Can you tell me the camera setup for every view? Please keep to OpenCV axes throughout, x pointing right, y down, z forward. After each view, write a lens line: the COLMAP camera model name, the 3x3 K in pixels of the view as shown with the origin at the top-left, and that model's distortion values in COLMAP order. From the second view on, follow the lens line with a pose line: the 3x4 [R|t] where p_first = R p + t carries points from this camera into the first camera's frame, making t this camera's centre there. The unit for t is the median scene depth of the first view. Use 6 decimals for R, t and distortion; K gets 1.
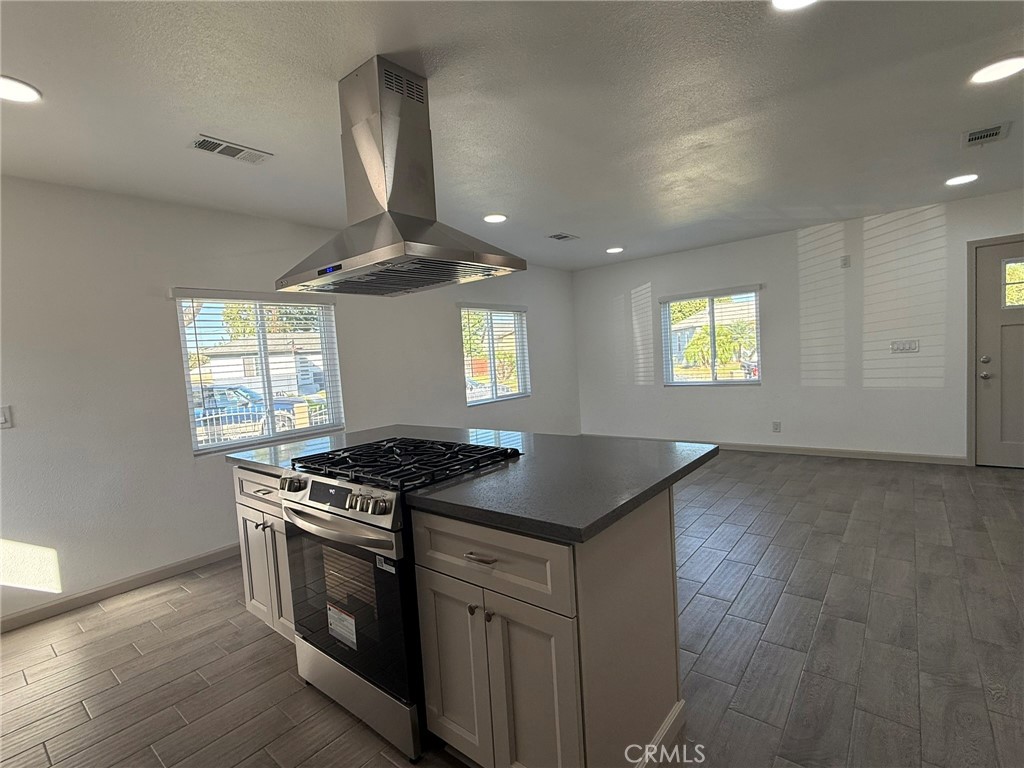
lens RADIAL K [[488.1, 0, 513.1], [0, 488.1, 385.8], [0, 0, 1]] dist [0.001034, 0.000297]
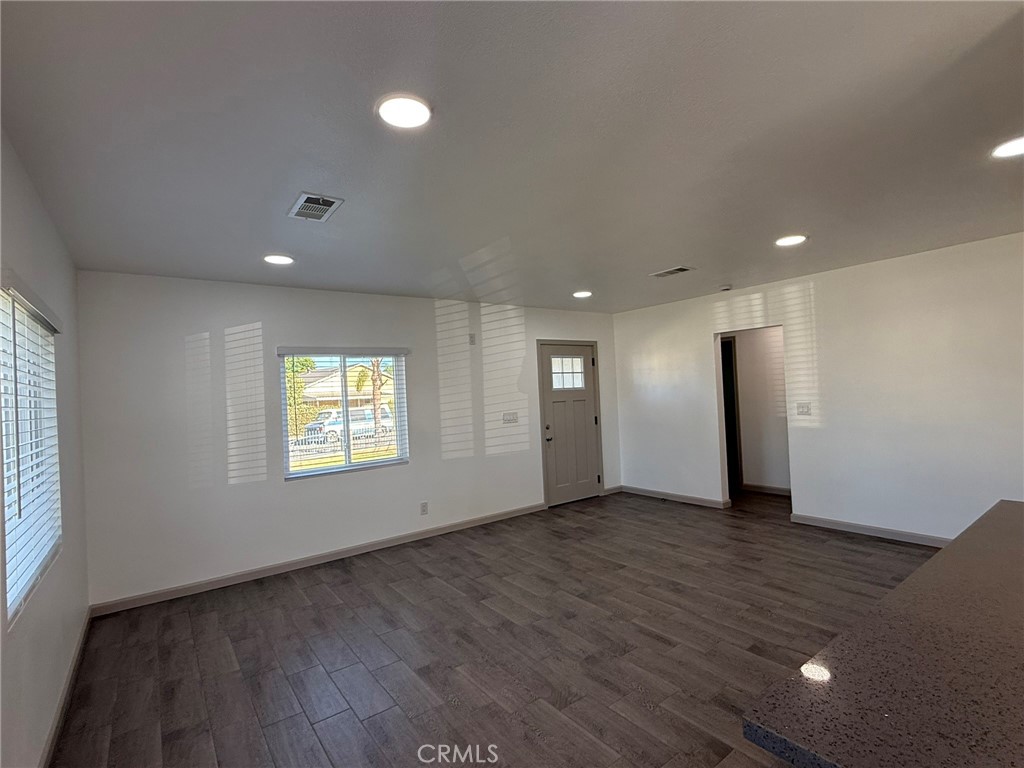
lens RADIAL K [[488.1, 0, 513.1], [0, 488.1, 385.8], [0, 0, 1]] dist [0.001034, 0.000297]
pose [[0.245905, 0.065425, 0.967083, -0.326308], [0.094301, 0.991372, -0.091046, -0.045718], [-0.964696, 0.113586, 0.237613, 0.665328]]
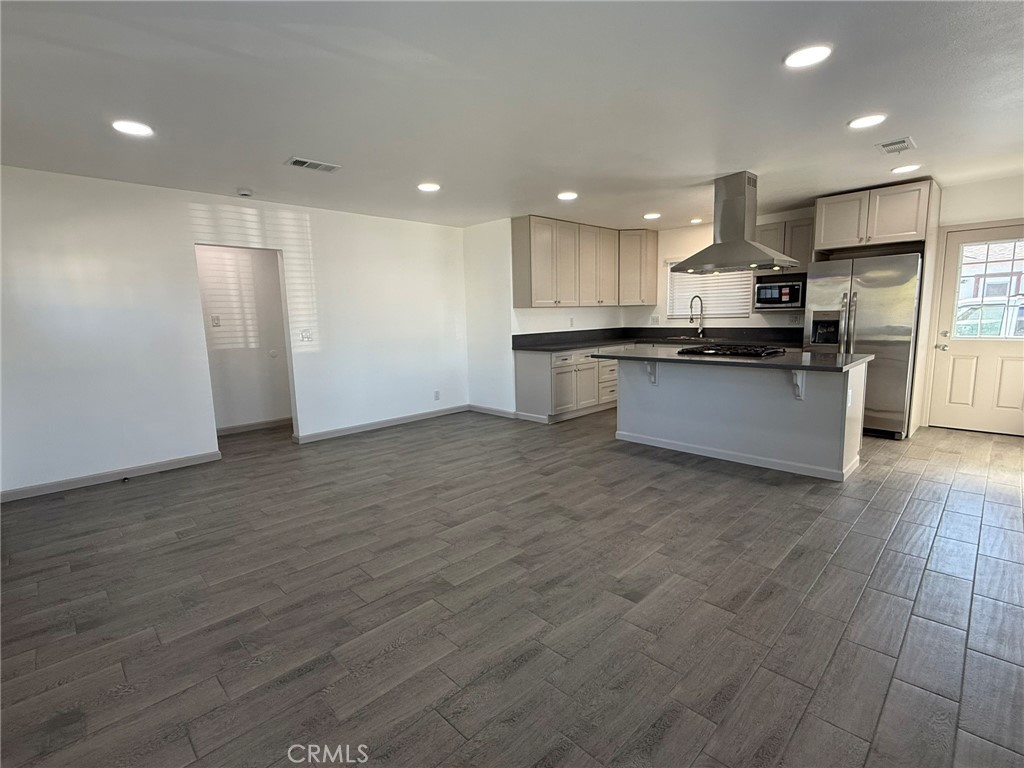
lens RADIAL K [[488.1, 0, 513.1], [0, 488.1, 385.8], [0, 0, 1]] dist [0.001034, 0.000297]
pose [[-0.990305, 0.072122, 0.118723, 0.203465], [0.095580, 0.973957, 0.205603, -0.099105], [-0.100803, 0.214957, -0.971407, 1.315510]]
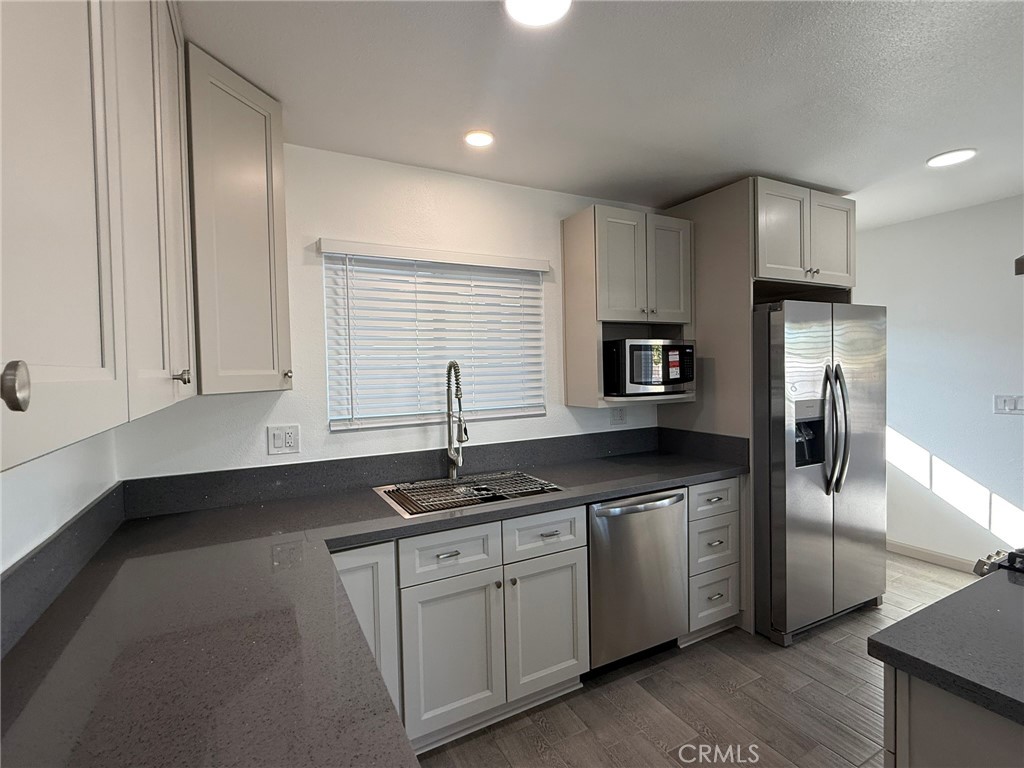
lens RADIAL K [[483.5, 0, 512.0], [0, 483.5, 384.0], [0, 0, 1]] dist [0.000829, 0.000054]
pose [[-0.382518, 0.099395, -0.918586, 0.244768], [-0.018147, 0.993197, 0.115025, -0.049818], [0.923770, 0.060669, -0.378112, 0.162261]]
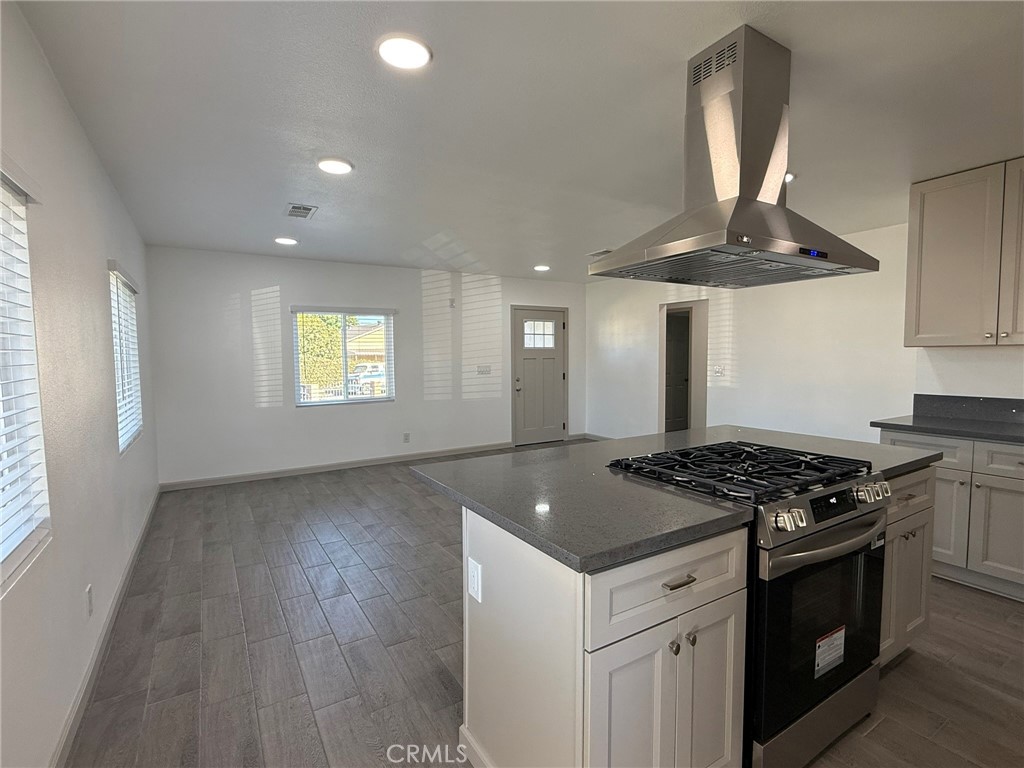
lens RADIAL K [[488.1, 0, 513.1], [0, 488.1, 385.8], [0, 0, 1]] dist [0.001034, 0.000297]
pose [[0.322628, 0.003022, 0.946521, -0.490029], [0.050070, 0.998540, -0.020255, -0.000583], [-0.945201, 0.053927, 0.322006, 0.438233]]
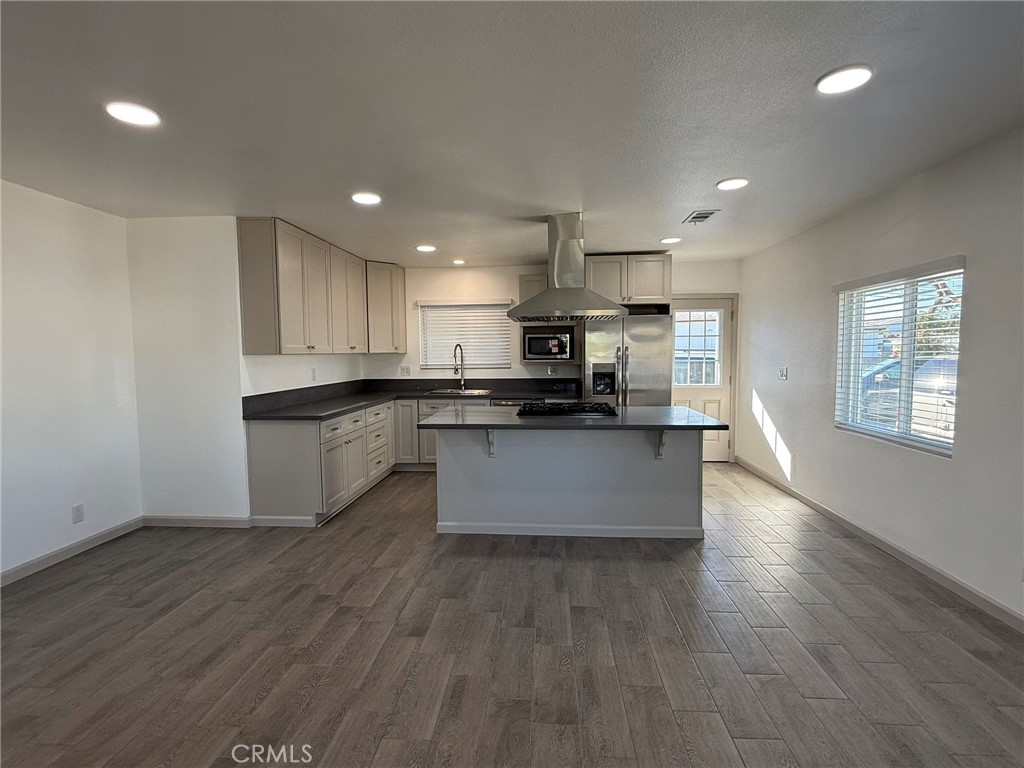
lens RADIAL K [[488.1, 0, 513.1], [0, 488.1, 385.8], [0, 0, 1]] dist [0.001034, 0.000297]
pose [[-0.817978, 0.109496, -0.564732, 0.421775], [0.021132, 0.986774, 0.160718, -0.105063], [0.574861, 0.119529, -0.809474, 0.984096]]
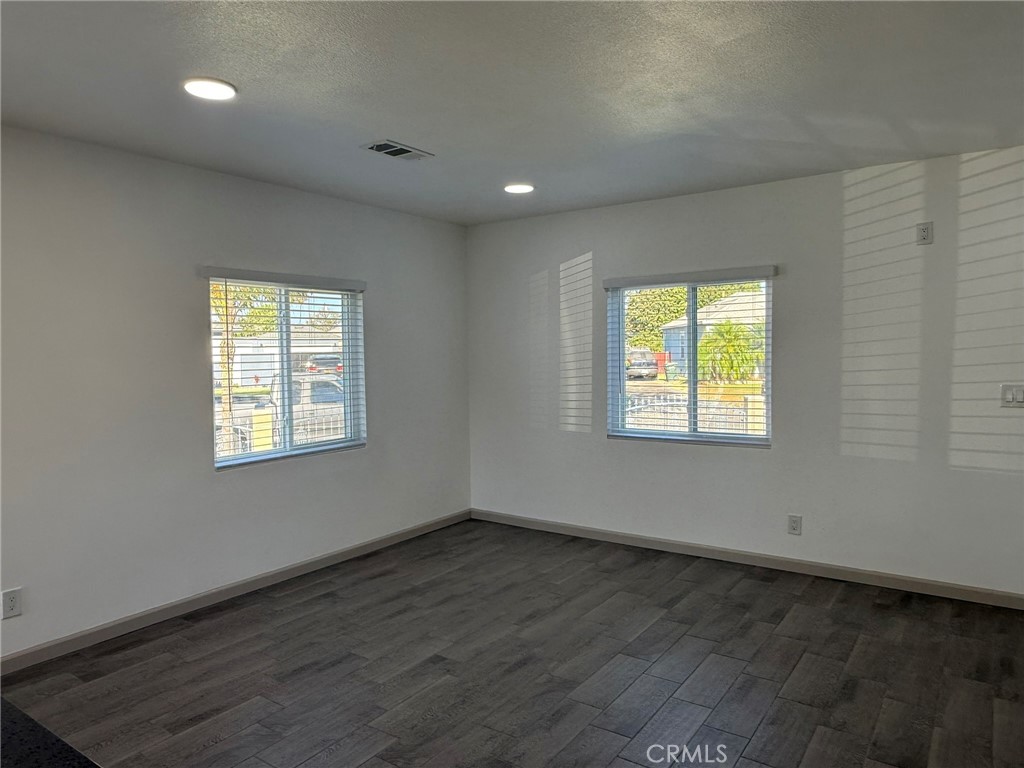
lens RADIAL K [[689.0, 0, 503.8], [0, 689.0, 382.1], [0, 0, 1]] dist [0.000516, -0.000065]
pose [[0.996563, 0.047128, 0.068130, 0.167030], [-0.045988, 0.998776, -0.018206, -0.053046], [-0.068904, 0.015010, 0.997510, 0.267823]]
